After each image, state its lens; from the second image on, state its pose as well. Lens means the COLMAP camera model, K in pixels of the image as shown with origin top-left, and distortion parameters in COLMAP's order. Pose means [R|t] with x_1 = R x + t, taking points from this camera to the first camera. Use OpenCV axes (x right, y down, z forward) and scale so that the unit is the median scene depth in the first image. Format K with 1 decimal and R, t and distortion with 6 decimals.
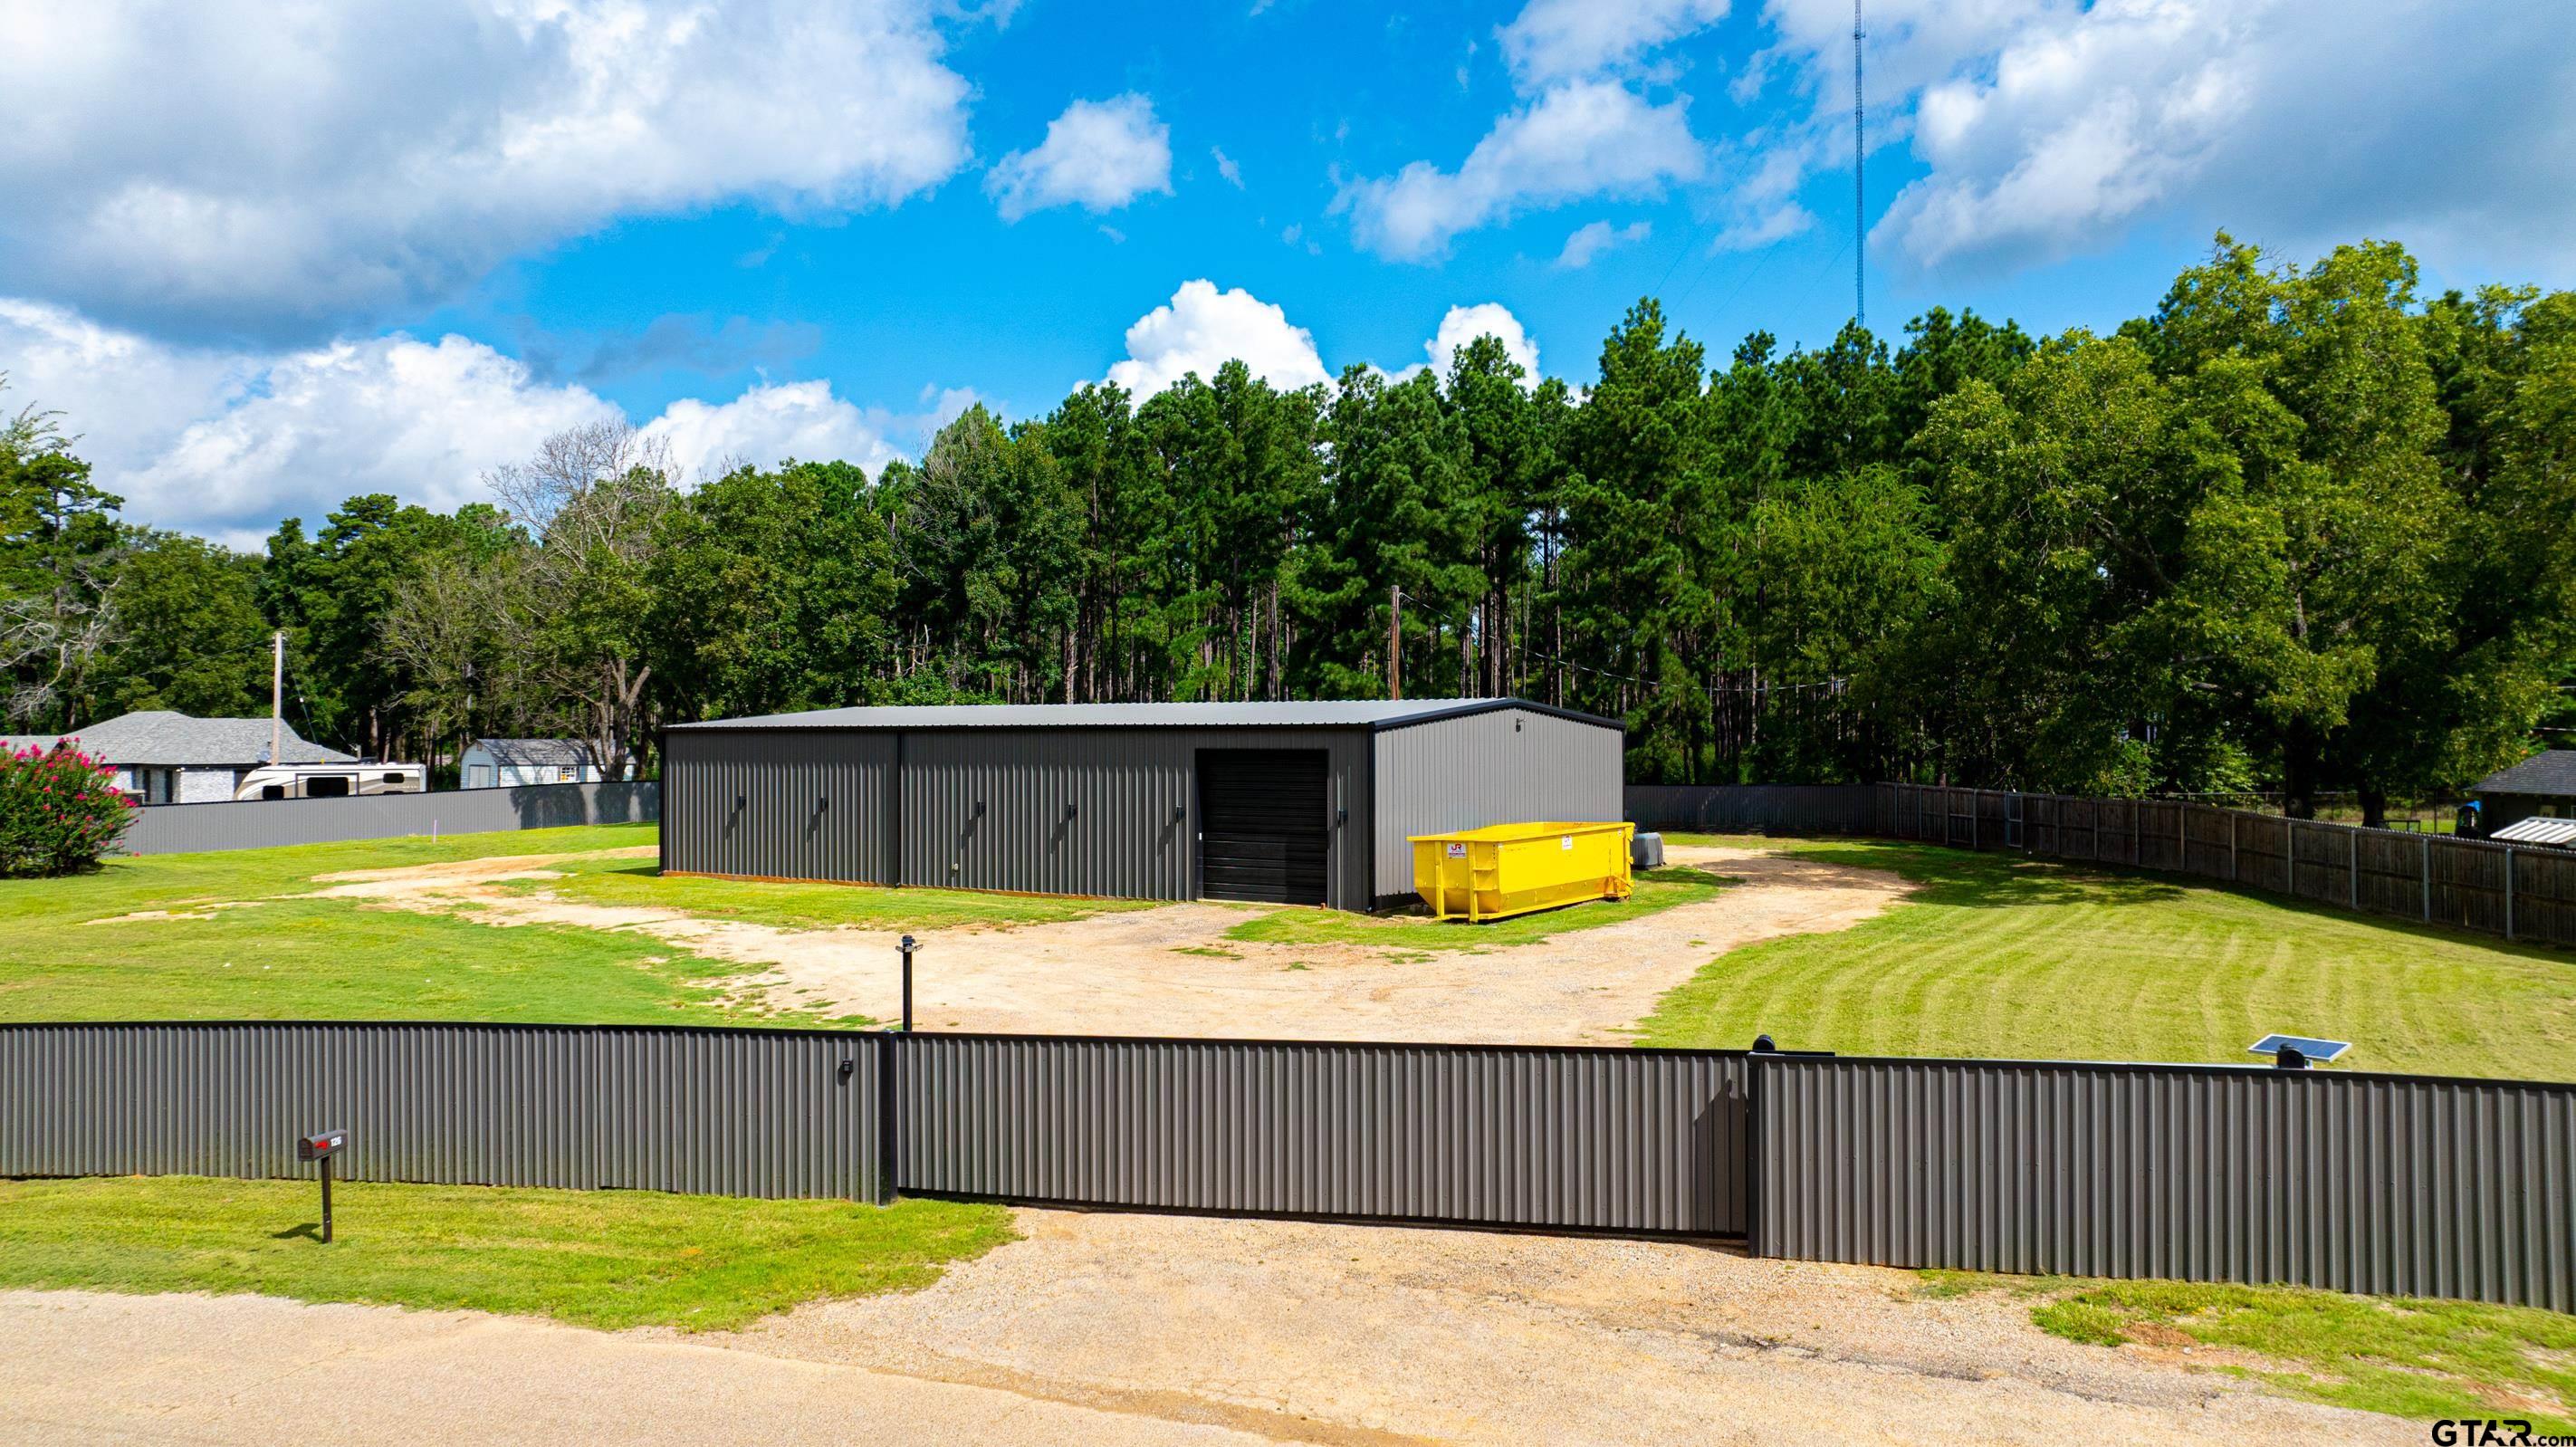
lens RADIAL K [[1815.5, 0, 1278.6], [0, 1815.5, 736.6], [0, 0, 1]] dist [-0.018908, -0.003910]
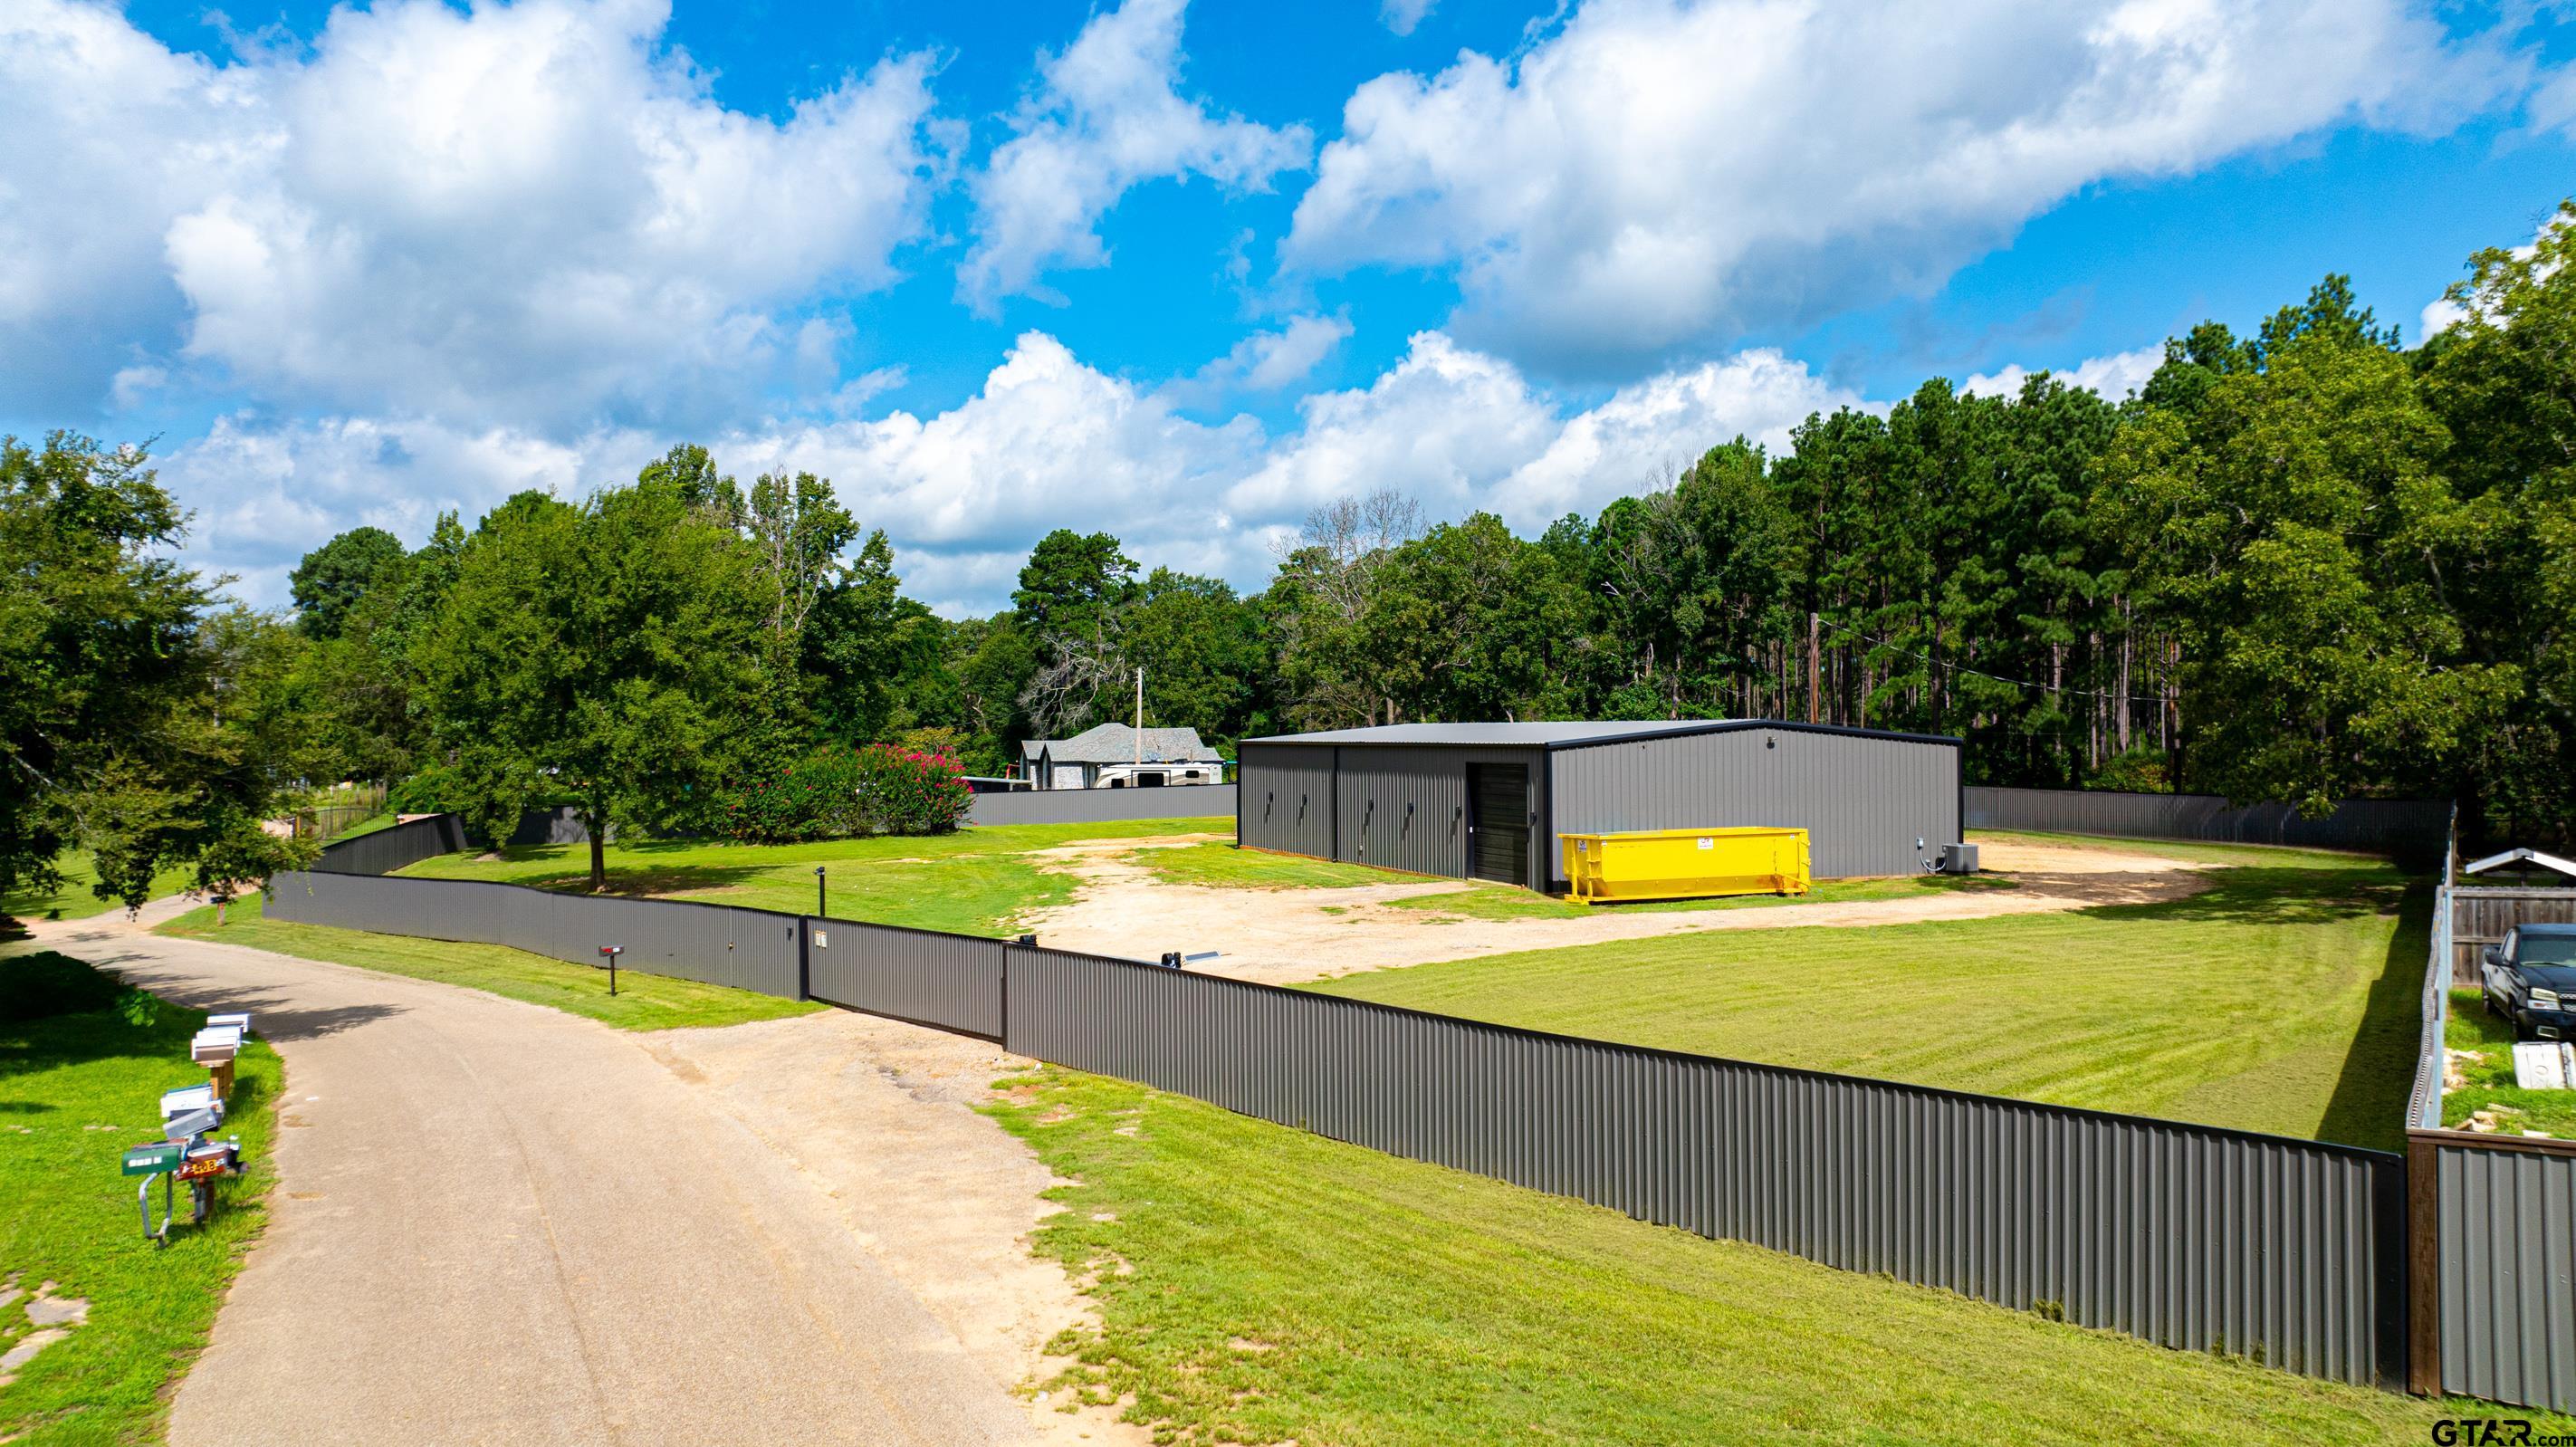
lens RADIAL K [[1815.5, 0, 1280.2], [0, 1815.5, 719.1], [0, 0, 1]] dist [-0.018908, -0.003910]
pose [[0.817949, -0.005057, -0.575269, 0.492541], [0.001465, 0.999976, -0.006707, -0.013092], [0.575289, 0.004643, 0.817937, -0.114807]]
